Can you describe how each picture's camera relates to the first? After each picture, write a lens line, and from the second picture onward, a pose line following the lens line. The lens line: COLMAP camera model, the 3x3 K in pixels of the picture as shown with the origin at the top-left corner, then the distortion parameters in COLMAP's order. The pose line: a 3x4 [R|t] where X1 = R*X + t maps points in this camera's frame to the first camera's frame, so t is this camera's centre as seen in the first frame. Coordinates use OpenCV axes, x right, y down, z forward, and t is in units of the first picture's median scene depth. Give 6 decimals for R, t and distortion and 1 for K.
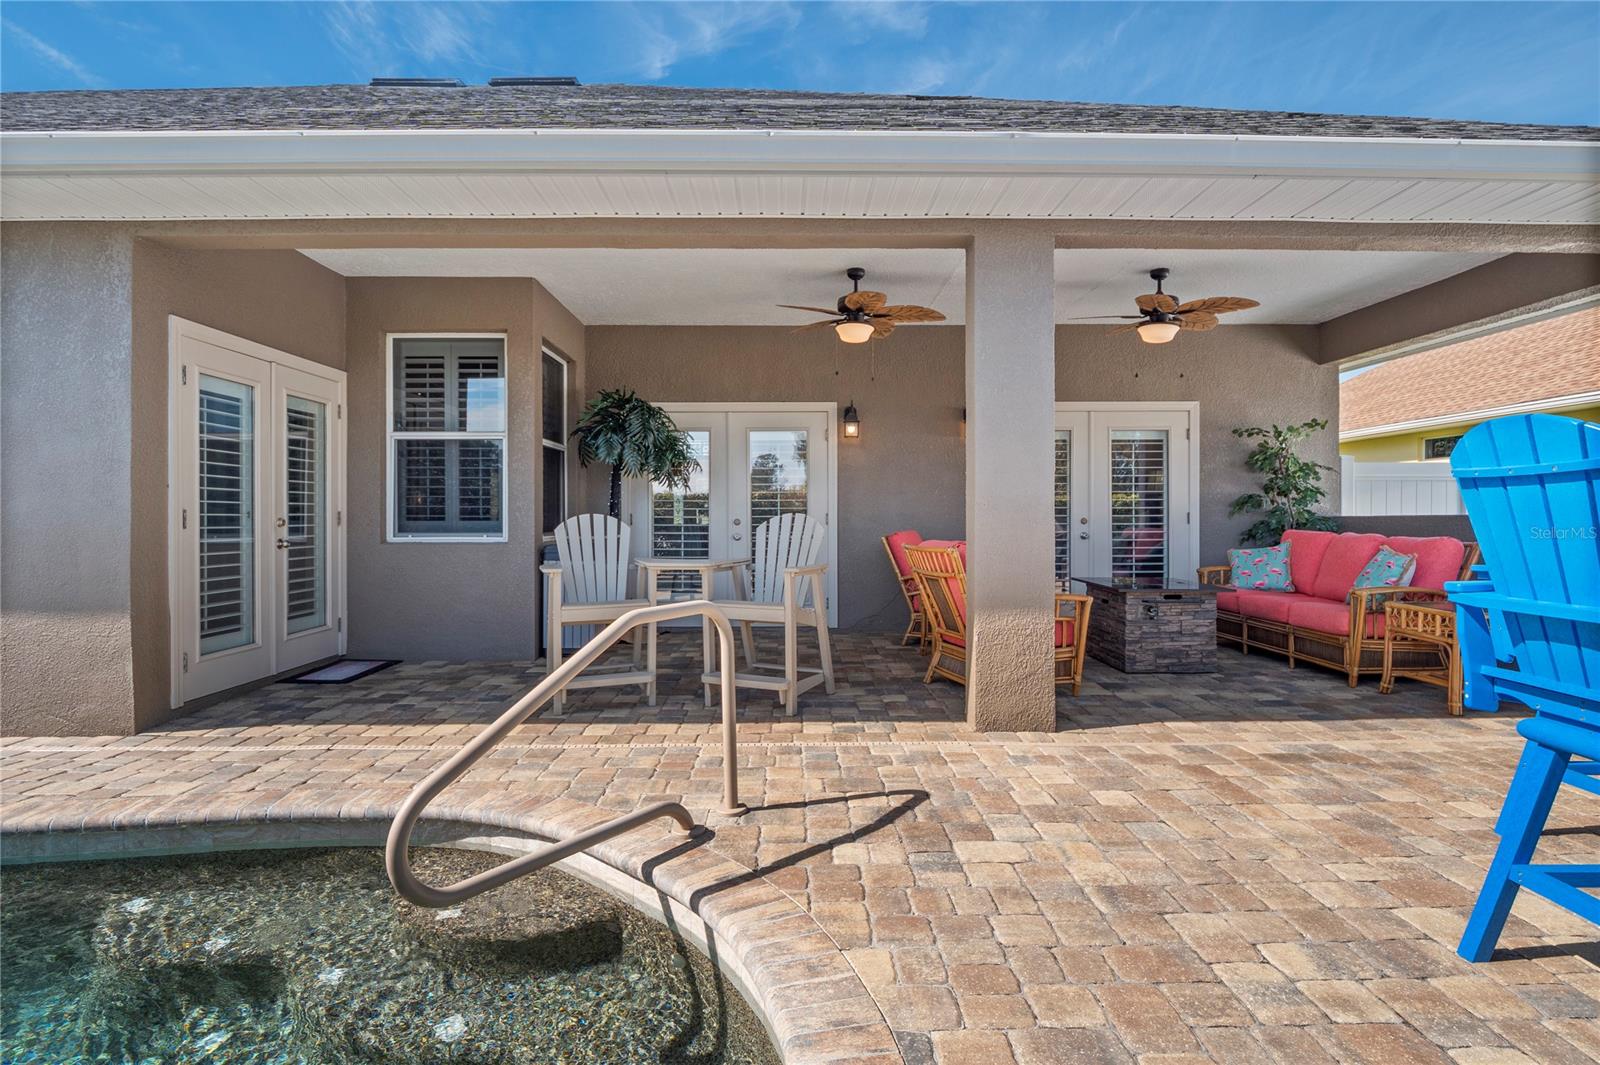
lens RADIAL K [[782.2, 0, 759.8], [0, 782.2, 517.6], [0, 0, 1]] dist [-0.022951, 0.000391]
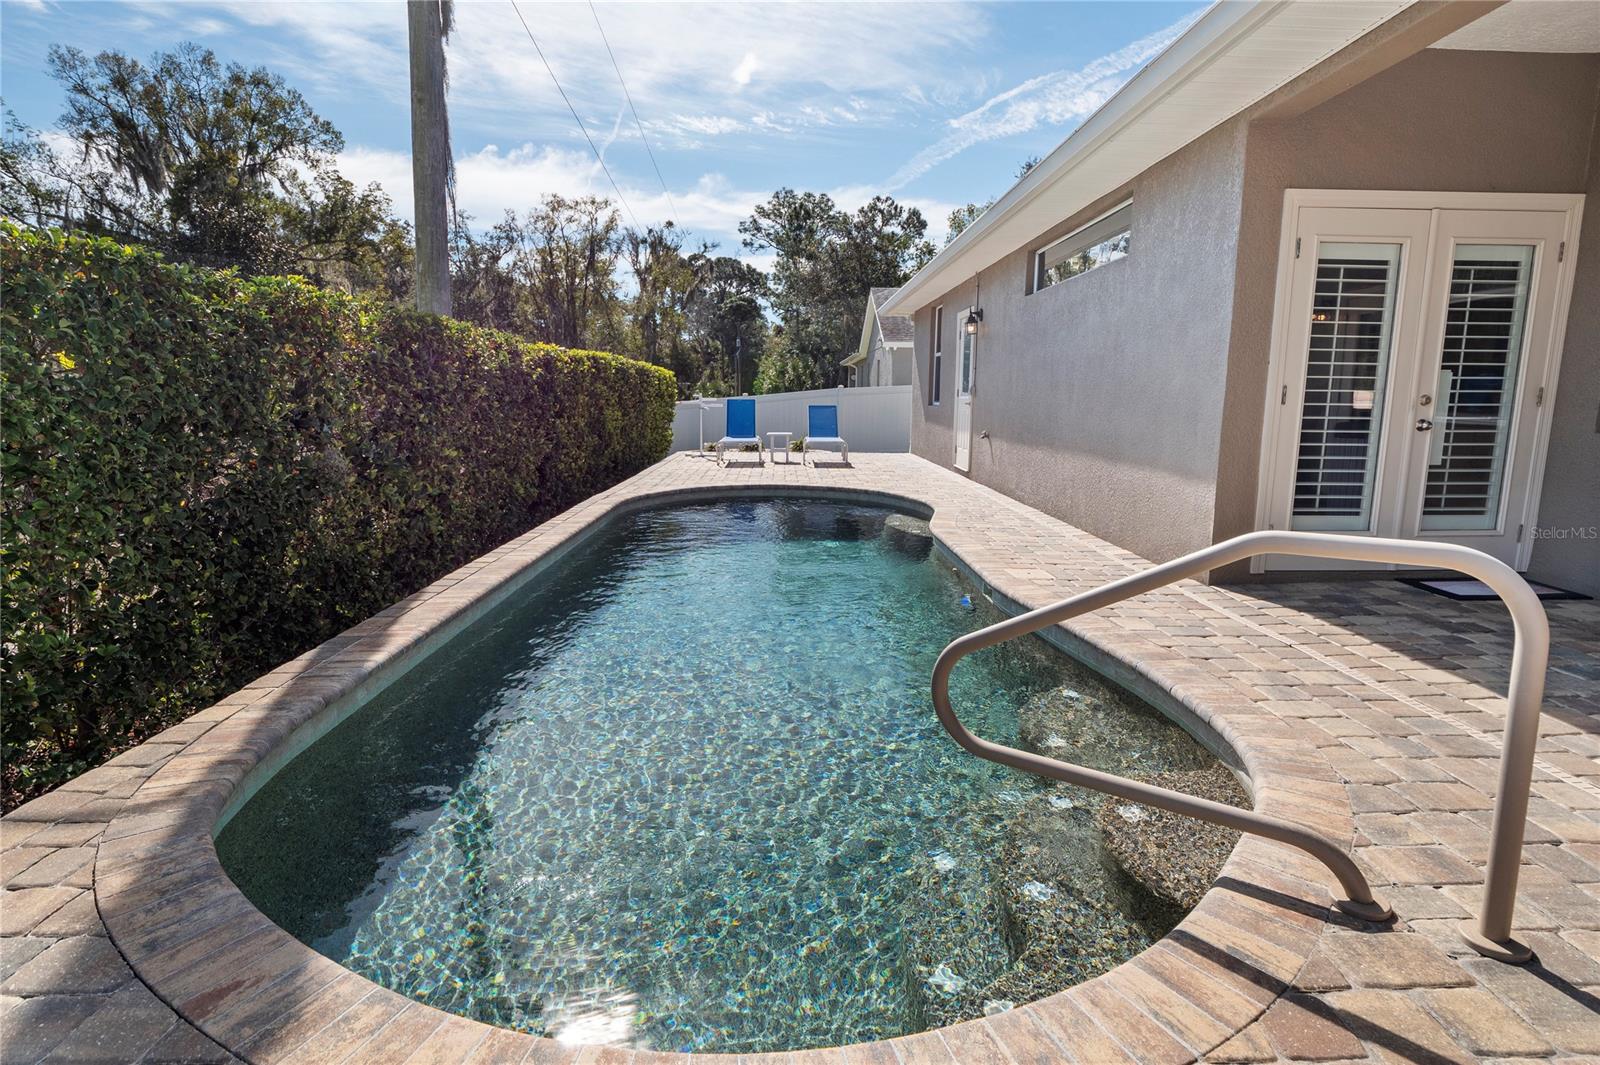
lens RADIAL K [[782.2, 0, 795.5], [0, 782.2, 527.2], [0, 0, 1]] dist [-0.022951, 0.000391]
pose [[0.034222, 0.171806, -0.984536, 0.293166], [-0.002539, 0.985125, 0.171821, -0.000405], [0.999411, -0.003380, 0.034149, 0.343599]]
